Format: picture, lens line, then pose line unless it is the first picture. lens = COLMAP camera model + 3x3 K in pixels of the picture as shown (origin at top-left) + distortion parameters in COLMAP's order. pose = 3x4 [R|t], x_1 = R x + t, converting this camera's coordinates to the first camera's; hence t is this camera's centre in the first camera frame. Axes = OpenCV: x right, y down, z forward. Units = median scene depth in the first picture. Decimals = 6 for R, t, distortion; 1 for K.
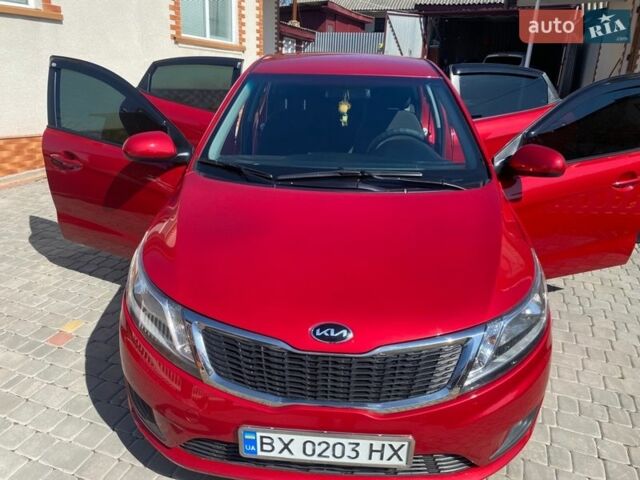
lens RADIAL K [[495.5, 0, 317.9], [0, 495.5, 241.9], [0, 0, 1]] dist [0.005391, 0.002810]
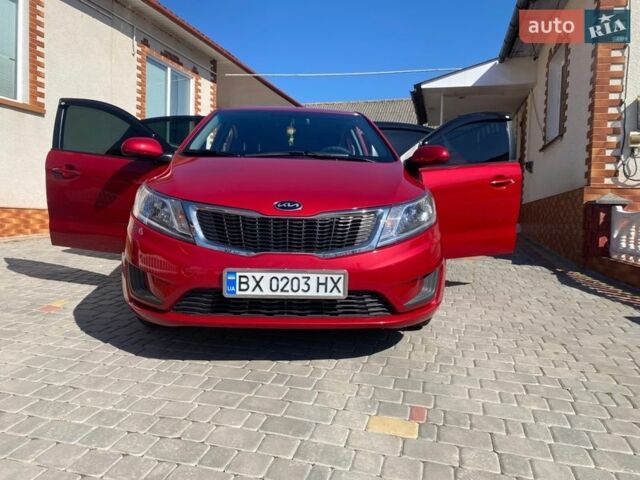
lens RADIAL K [[488.1, 0, 317.1], [0, 488.1, 230.4], [0, 0, 1]] dist [0.059042, -0.077829]
pose [[0.993823, -0.012489, 0.110271, -0.047590], [0.042634, 0.960362, -0.275475, 0.651960], [-0.102460, 0.278475, 0.954963, -0.370207]]
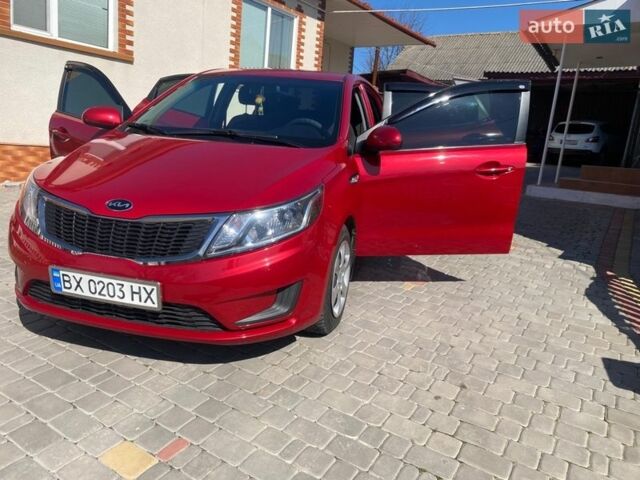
lens RADIAL K [[488.7, 0, 320.0], [0, 488.7, 240.0], [0, 0, 1]] dist [0.007584, -0.005691]
pose [[0.979824, 0.082834, -0.181887, 0.830261], [-0.105842, 0.987035, -0.120659, 0.383262], [0.169534, 0.137476, 0.975889, -0.231277]]
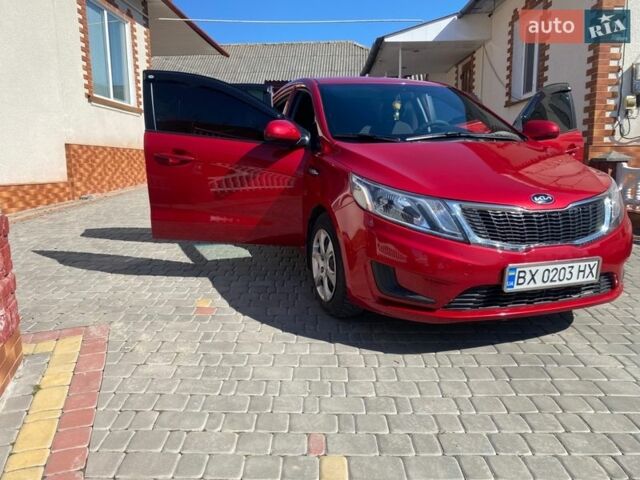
lens RADIAL K [[487.6, 0, 322.2], [0, 487.6, 235.2], [0, 0, 1]] dist [0.005013, 0.003934]
pose [[0.934690, -0.101086, 0.340789, -1.125856], [0.154045, 0.979200, -0.132051, 0.384598], [-0.320352, 0.175924, 0.930820, -0.168524]]
